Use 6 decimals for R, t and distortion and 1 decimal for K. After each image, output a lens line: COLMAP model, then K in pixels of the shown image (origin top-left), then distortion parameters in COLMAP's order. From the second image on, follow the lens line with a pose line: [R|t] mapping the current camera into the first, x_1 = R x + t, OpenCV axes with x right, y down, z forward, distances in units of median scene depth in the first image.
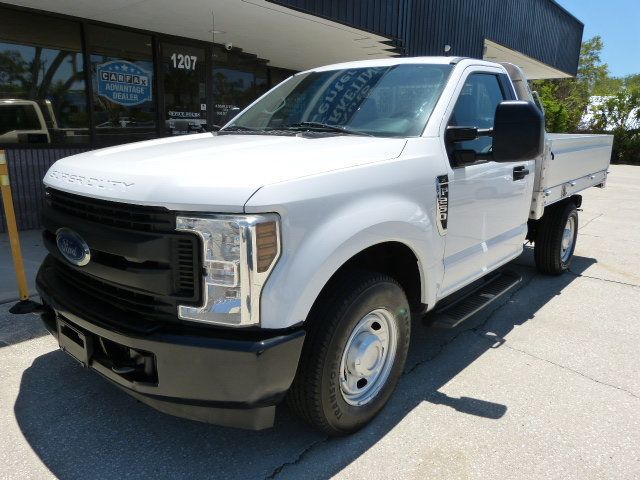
lens RADIAL K [[483.0, 0, 315.1], [0, 483.0, 236.9], [0, 0, 1]] dist [-0.040049, 0.029044]
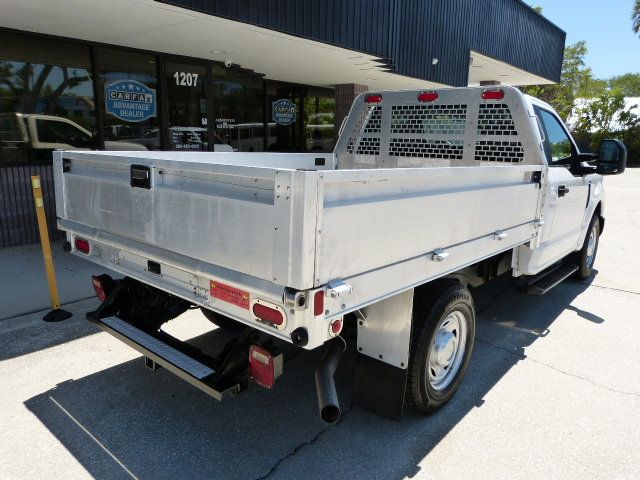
lens RADIAL K [[483.0, 0, 316.9], [0, 483.0, 239.9], [0, 0, 1]] dist [-0.040049, 0.029044]
pose [[0.999681, -0.010981, 0.022762, -0.013449], [0.010916, 0.999936, 0.002970, -0.011994], [-0.022793, -0.002721, 0.999736, -0.057746]]
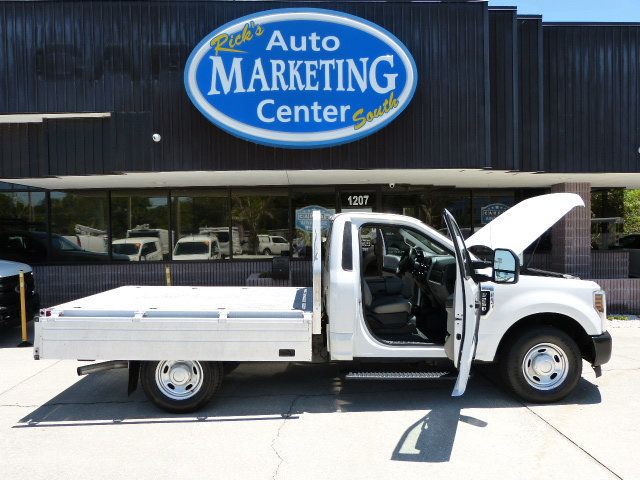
lens RADIAL K [[483.0, 0, 318.1], [0, 483.0, 242.9], [0, 0, 1]] dist [-0.040049, 0.029044]
pose [[0.681763, -0.018957, -0.731328, 0.654834], [-0.120261, 0.983161, -0.137595, -0.030177], [0.721621, 0.181757, 0.668002, -0.013796]]
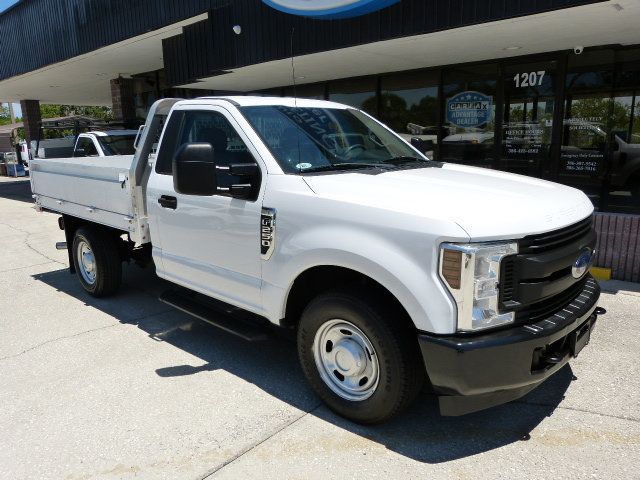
lens RADIAL K [[483.0, 0, 318.0], [0, 483.0, 242.3], [0, 0, 1]] dist [-0.040049, 0.029044]
pose [[-0.018804, 0.185423, -0.982479, 0.728386], [-0.185449, 0.964955, 0.185665, -0.137504], [0.982474, 0.185691, 0.016241, 0.592397]]
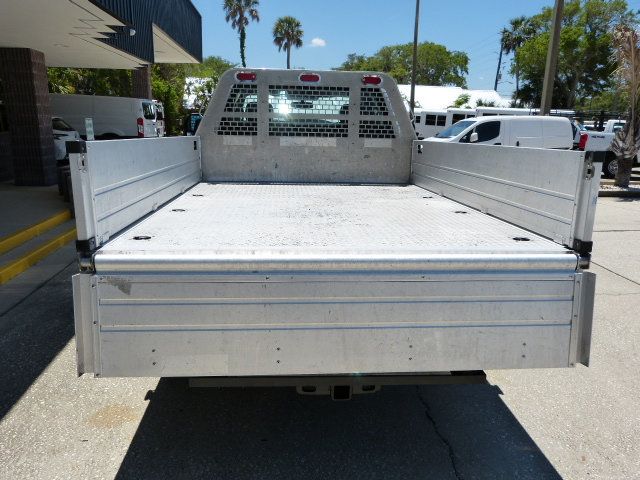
lens RADIAL K [[483.0, 0, 314.2], [0, 483.0, 242.8], [0, 0, 1]] dist [-0.040049, 0.029044]
pose [[0.679739, -0.192357, 0.707781, -0.432696], [0.150734, 0.981035, 0.121859, -0.064127], [-0.717799, 0.023854, 0.695842, 0.152460]]
